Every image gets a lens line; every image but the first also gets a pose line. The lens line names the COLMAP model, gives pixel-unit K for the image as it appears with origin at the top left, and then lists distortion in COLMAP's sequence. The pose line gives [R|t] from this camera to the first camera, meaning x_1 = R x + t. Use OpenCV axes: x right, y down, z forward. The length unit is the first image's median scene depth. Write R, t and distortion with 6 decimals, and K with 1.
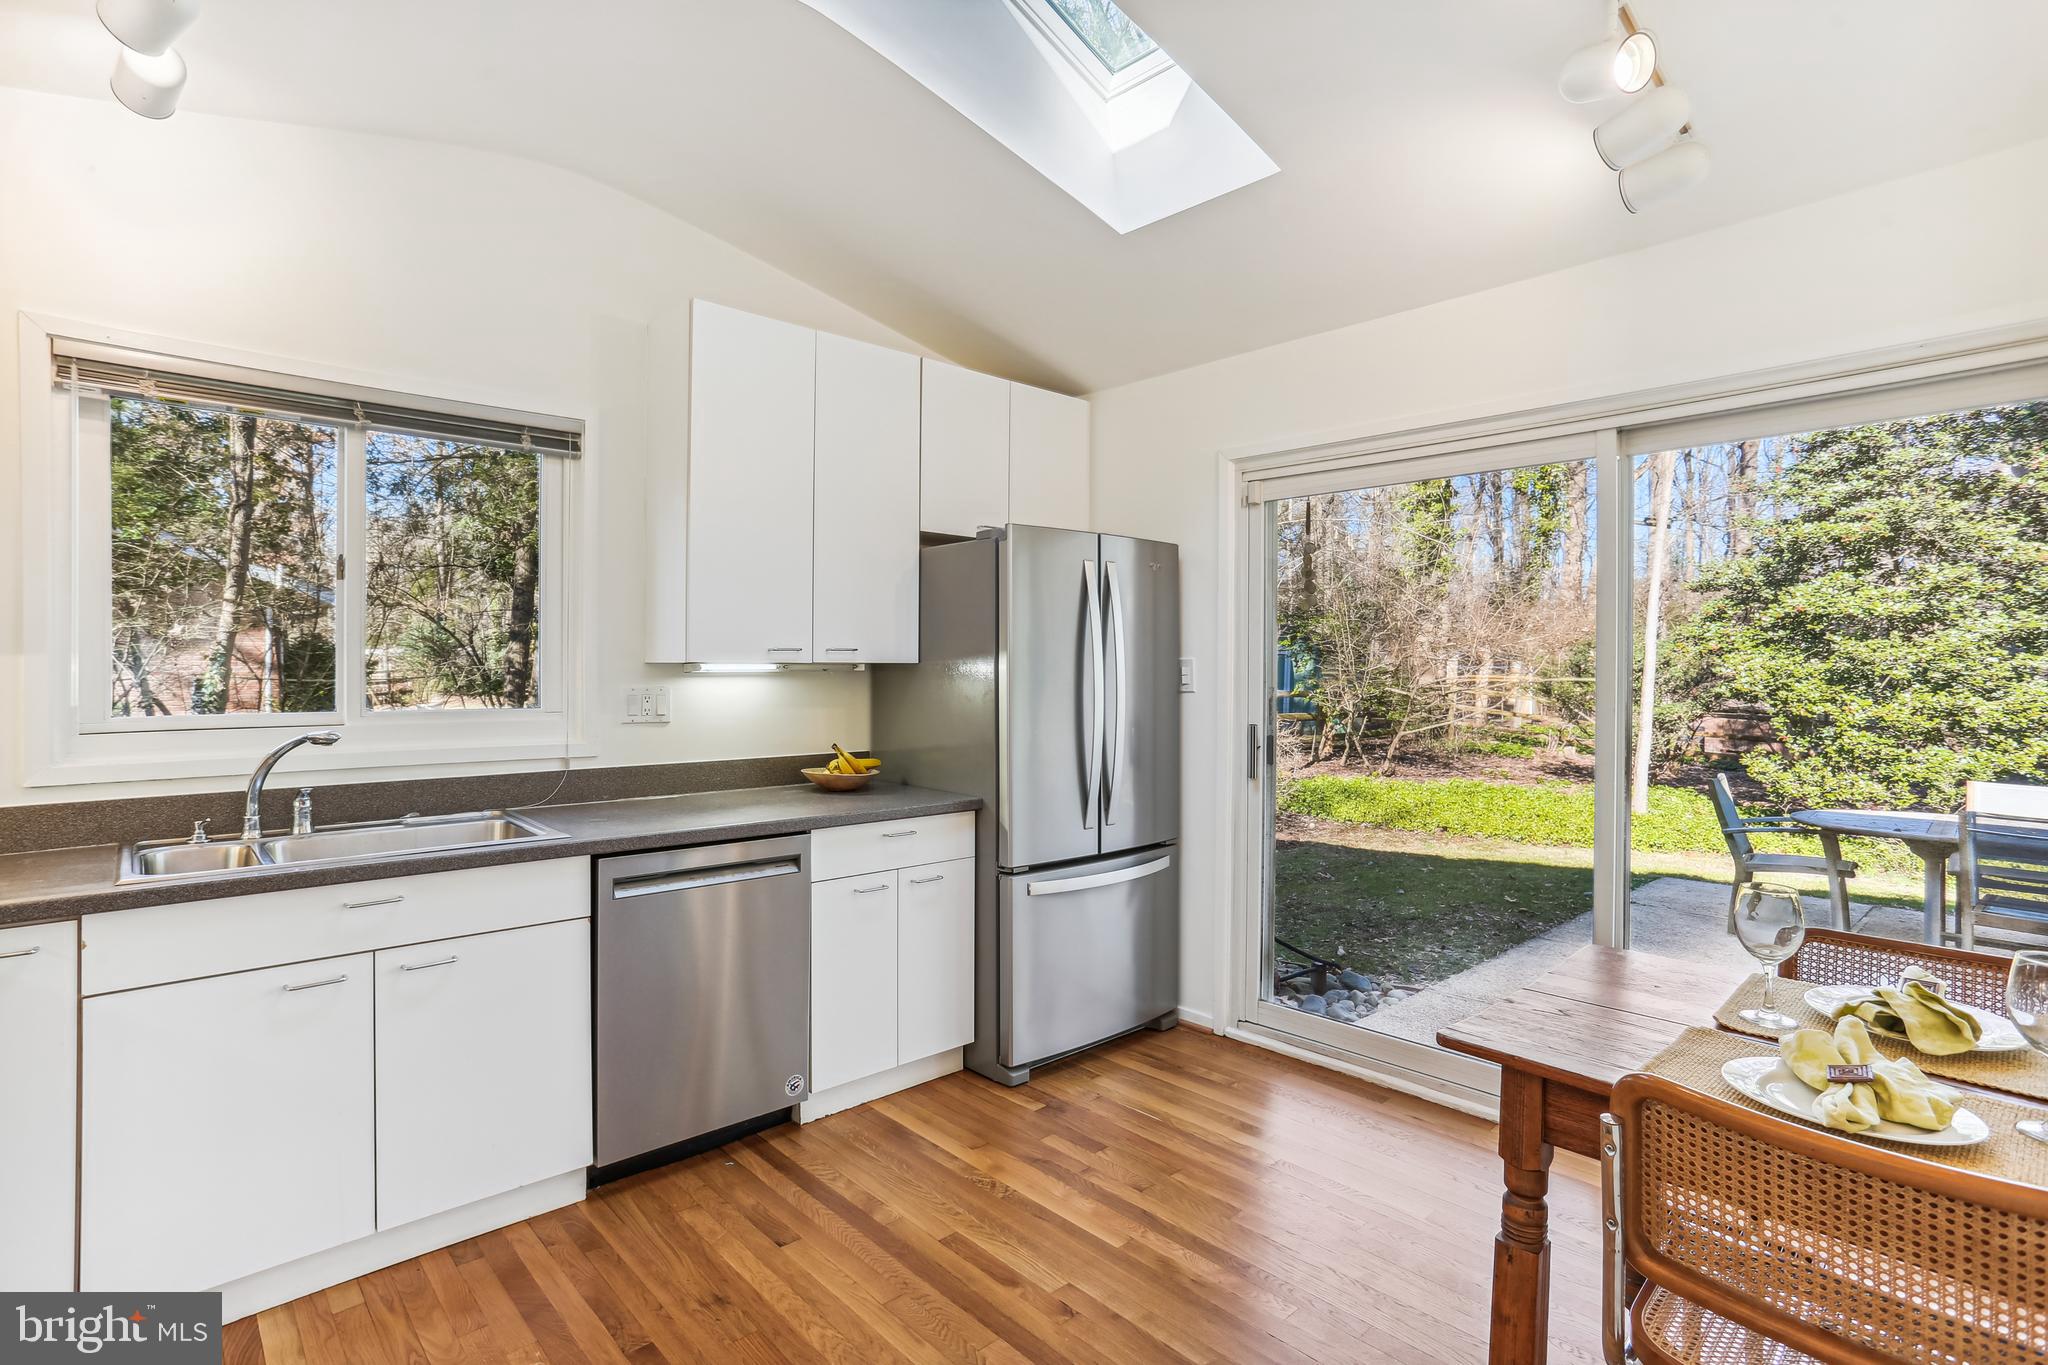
lens RADIAL K [[977.8, 0, 1022.0], [0, 977.8, 669.4], [0, 0, 1]] dist [-0.043482, 0.012633]
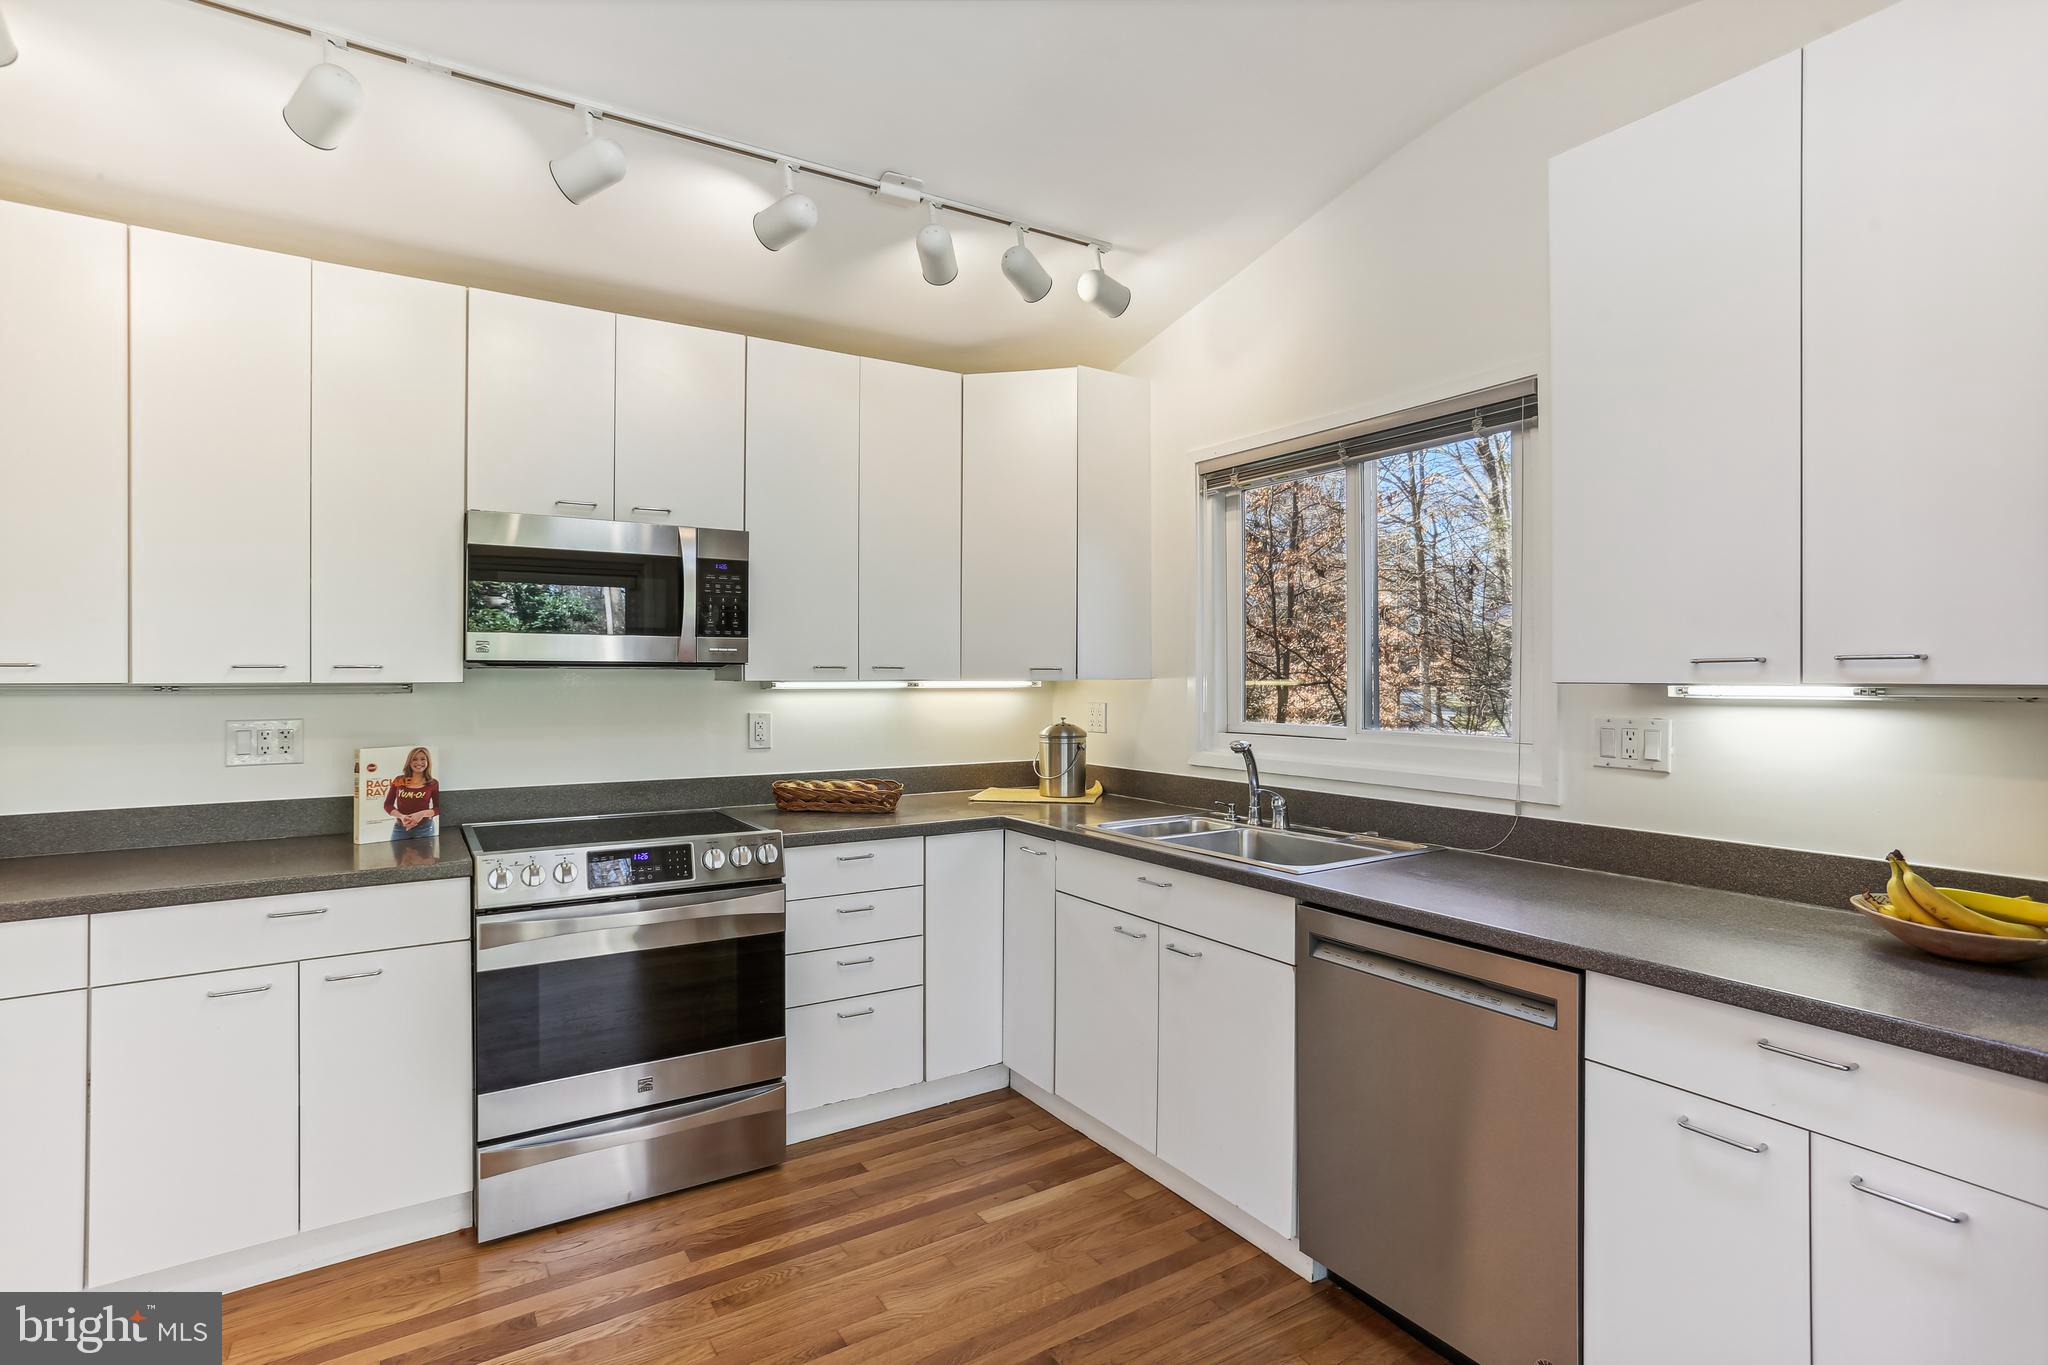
lens RADIAL K [[977.8, 0, 1016.0], [0, 977.8, 676.7], [0, 0, 1]] dist [-0.043482, 0.012633]
pose [[-0.193954, -0.005694, -0.980994, 0.437984], [-0.008359, 0.999956, -0.004151, -0.005739], [0.980975, 0.007395, -0.193993, 0.821649]]
